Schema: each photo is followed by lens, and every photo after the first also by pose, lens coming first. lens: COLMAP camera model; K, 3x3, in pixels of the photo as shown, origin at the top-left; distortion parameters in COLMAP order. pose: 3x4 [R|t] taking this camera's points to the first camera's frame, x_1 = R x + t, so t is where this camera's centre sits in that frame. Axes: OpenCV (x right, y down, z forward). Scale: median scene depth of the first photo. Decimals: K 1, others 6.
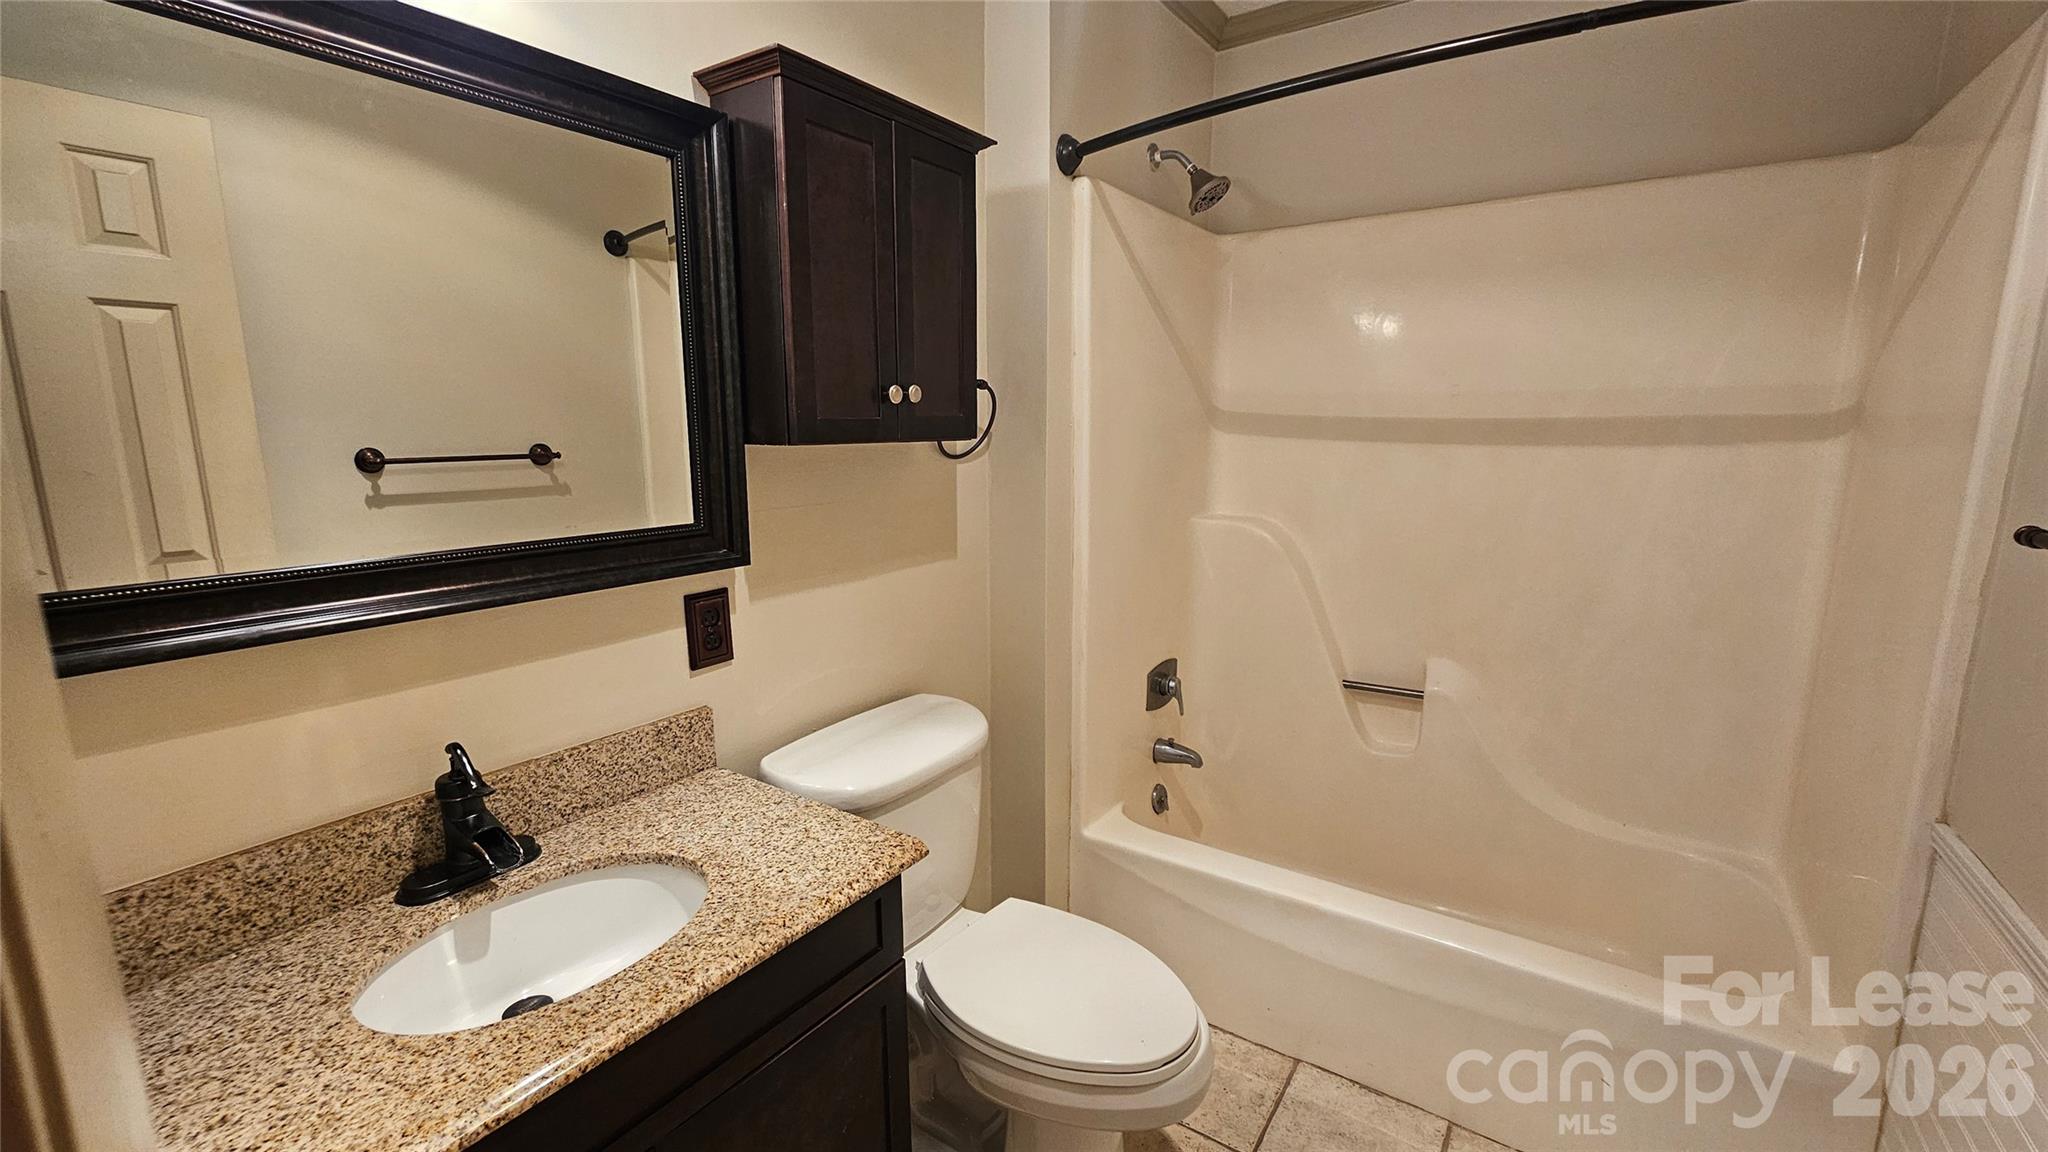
lens RADIAL K [[846.6, 0, 1022.5], [0, 846.6, 571.3], [0, 0, 1]] dist [-0.009193, 0.005841]
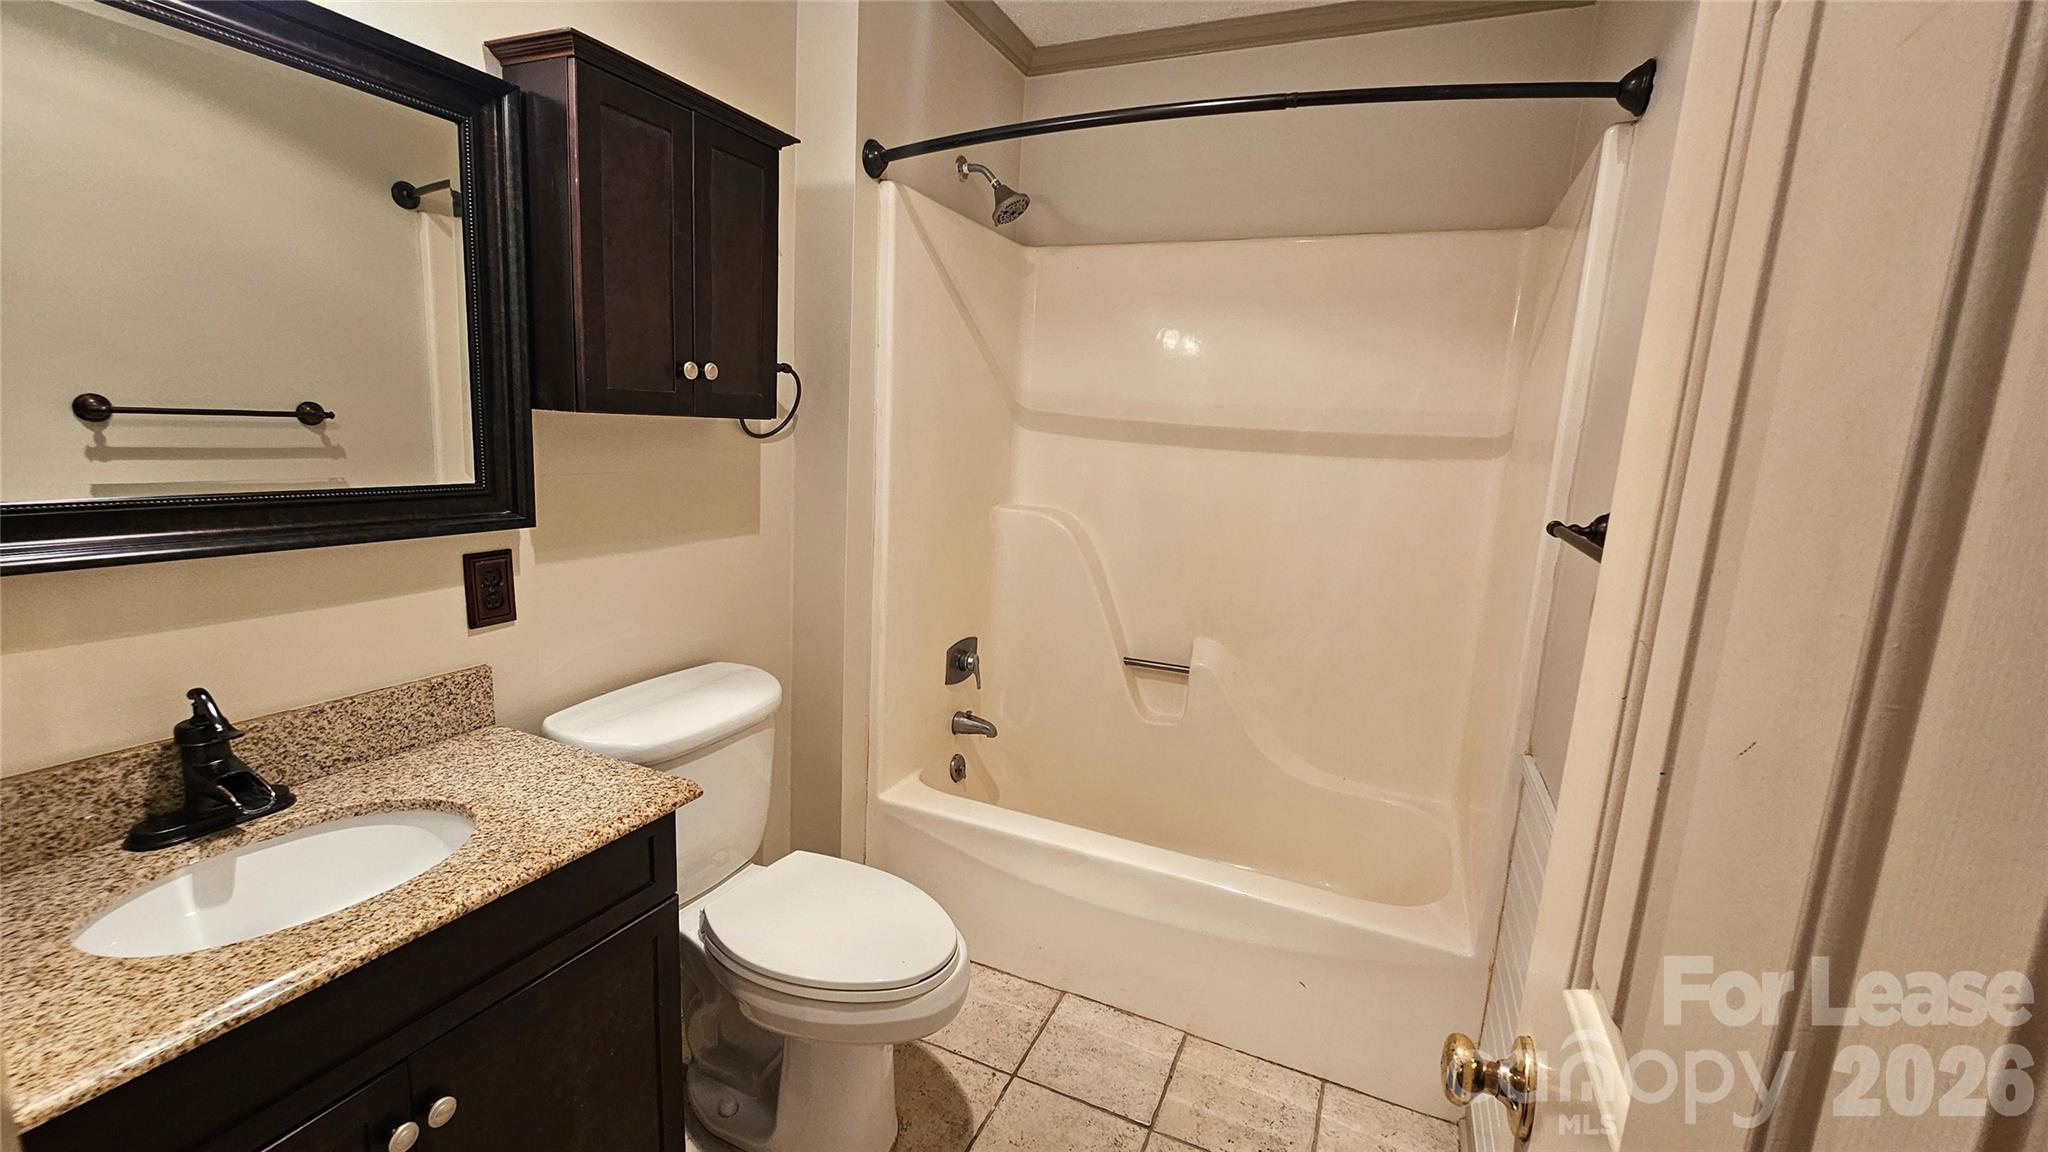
lens RADIAL K [[846.6, 0, 1022.5], [0, 846.6, 571.3], [0, 0, 1]] dist [-0.009193, 0.005841]
pose [[0.983102, 0.024349, 0.181433, 0.079486], [-0.024827, 0.999692, 0.000364, 0.033554], [-0.181368, -0.004862, 0.983403, -0.123911]]
